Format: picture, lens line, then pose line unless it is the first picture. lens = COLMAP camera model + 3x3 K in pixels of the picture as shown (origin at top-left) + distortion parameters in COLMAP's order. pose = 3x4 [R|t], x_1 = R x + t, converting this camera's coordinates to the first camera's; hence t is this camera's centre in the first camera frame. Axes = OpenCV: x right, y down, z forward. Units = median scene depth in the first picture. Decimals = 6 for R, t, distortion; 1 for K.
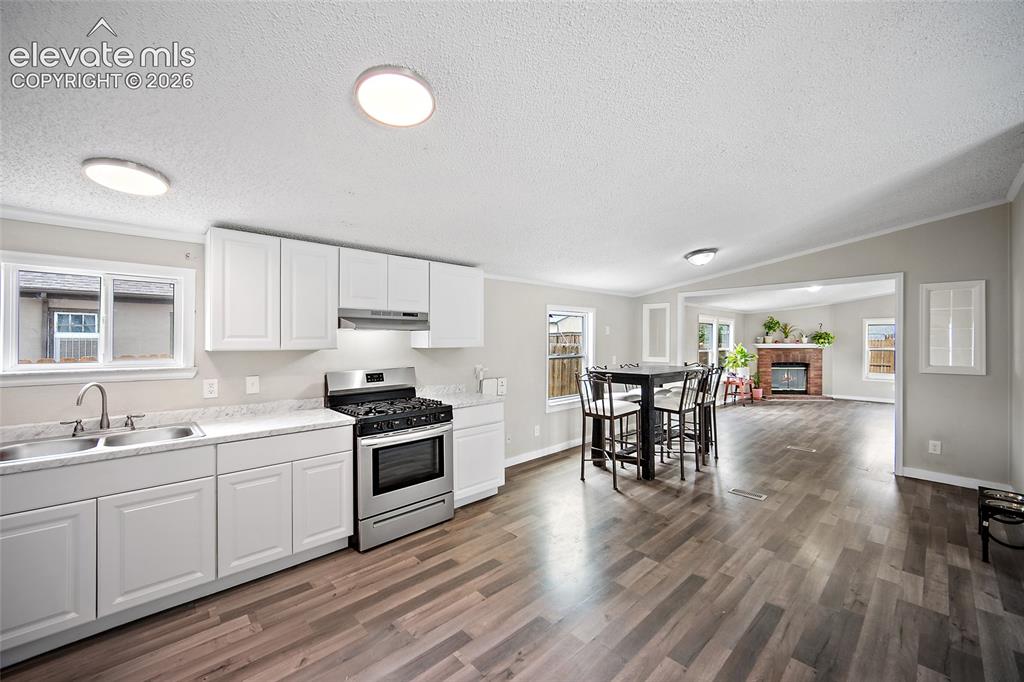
lens RADIAL K [[401.5, 0, 511.9], [0, 401.5, 339.6], [0, 0, 1]] dist [-0.005221, 0.001814]
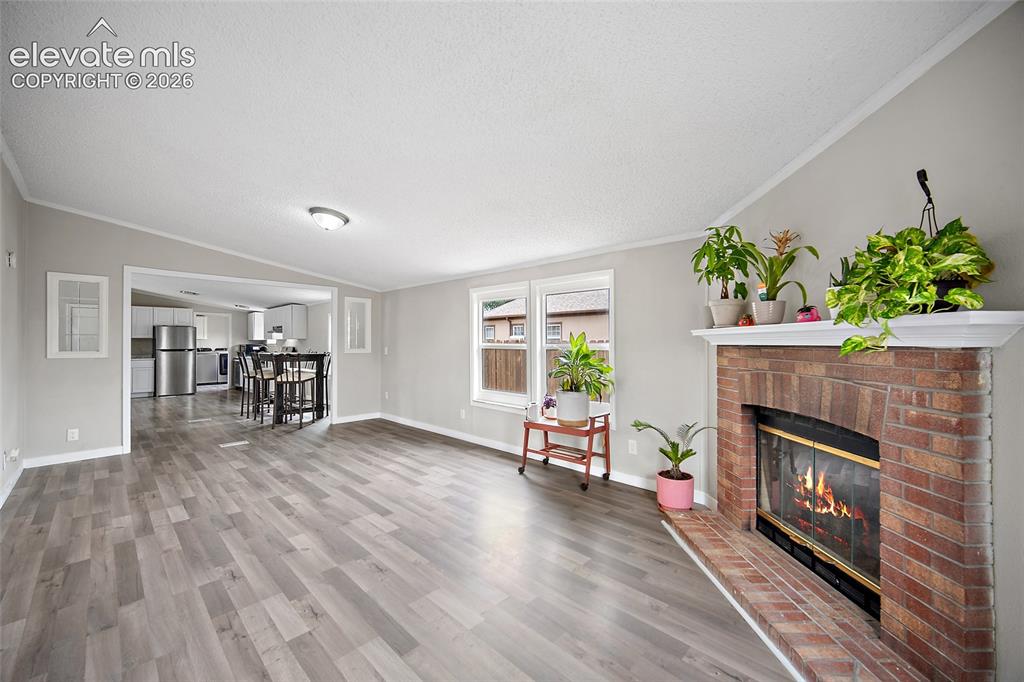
lens RADIAL K [[401.5, 0, 513.6], [0, 401.5, 343.4], [0, 0, 1]] dist [-0.005221, 0.001814]
pose [[0.055724, 0.000025, -0.998446, 2.565960], [0.003167, 0.999995, 0.000202, 0.052131], [0.998441, -0.003173, 0.055723, 2.359682]]
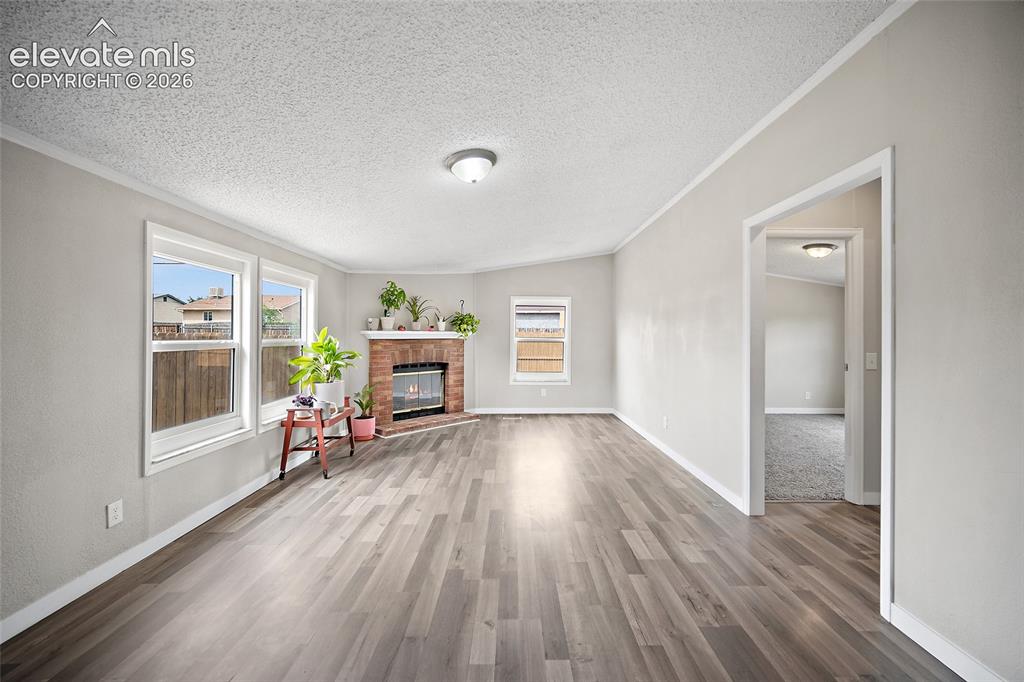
lens RADIAL K [[401.5, 0, 519.3], [0, 401.5, 335.5], [0, 0, 1]] dist [-0.005221, 0.001814]
pose [[0.669281, 0.000475, 0.743010, 0.937887], [-0.001945, 0.999997, 0.001113, 0.040711], [-0.743007, -0.002191, 0.669280, 1.326471]]
